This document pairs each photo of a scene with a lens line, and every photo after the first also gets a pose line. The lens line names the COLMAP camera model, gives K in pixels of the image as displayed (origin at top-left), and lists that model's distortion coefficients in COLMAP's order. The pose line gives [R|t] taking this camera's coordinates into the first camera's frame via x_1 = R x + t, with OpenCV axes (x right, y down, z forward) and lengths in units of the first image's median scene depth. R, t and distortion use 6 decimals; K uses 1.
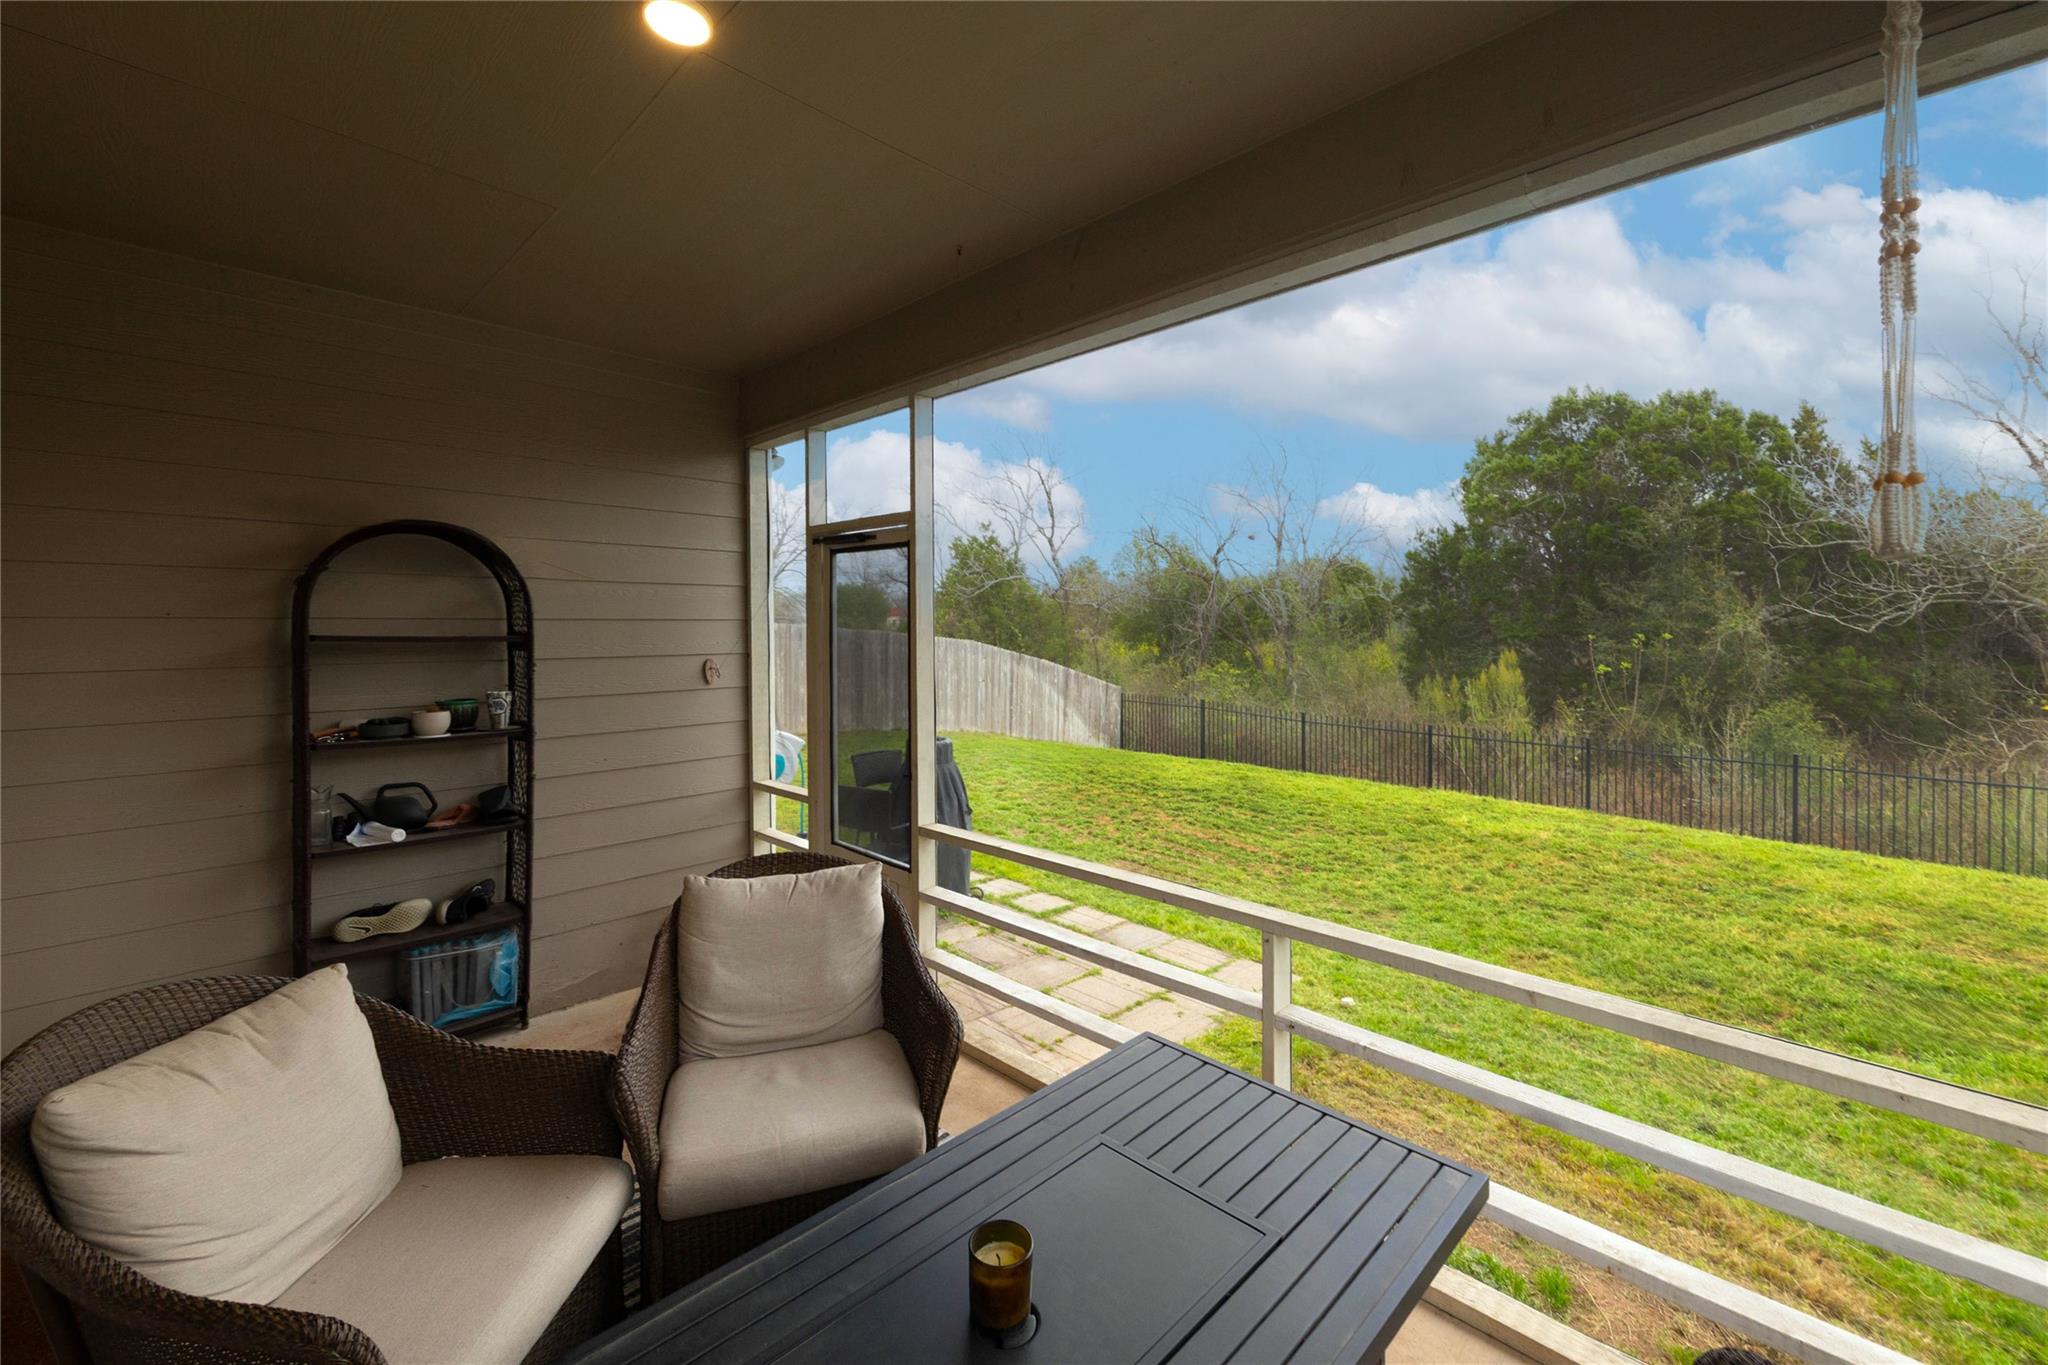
lens RADIAL K [[831.9, 0, 1015.9], [0, 831.9, 628.6], [0, 0, 1]] dist [0.000190, -0.000056]
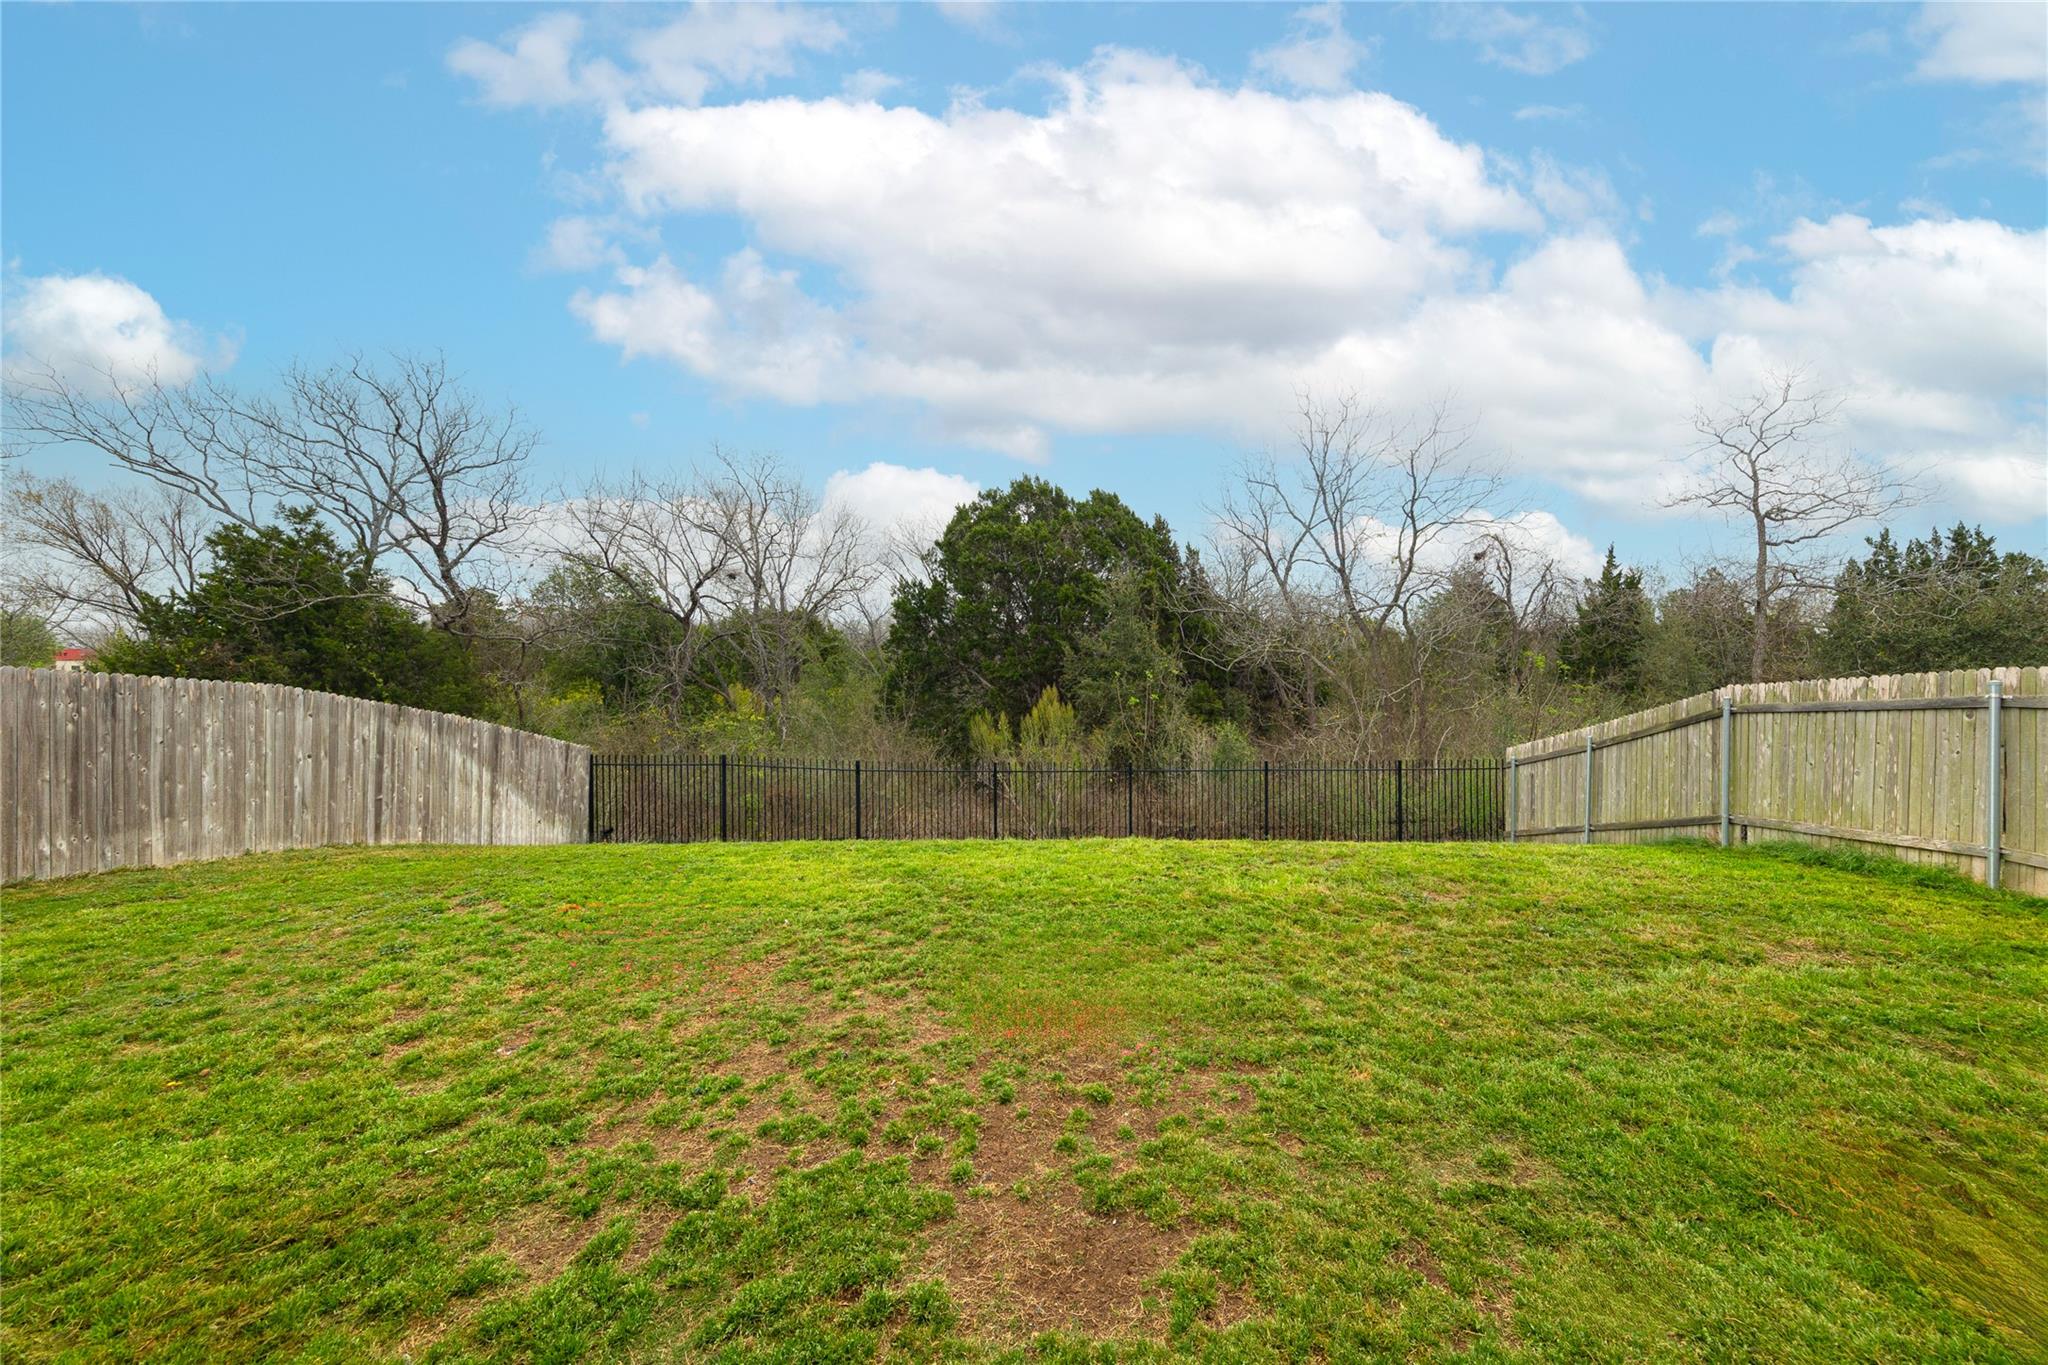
lens RADIAL K [[699.4, 0, 1101.9], [0, 699.4, 672.0], [0, 0, 1]] dist [0.008845, 0.000108]
pose [[0.683305, 0.000511, 0.730133, -0.018966], [0.003694, 0.999985, -0.004157, 0.008230], [-0.730124, 0.005538, 0.683292, 0.244993]]
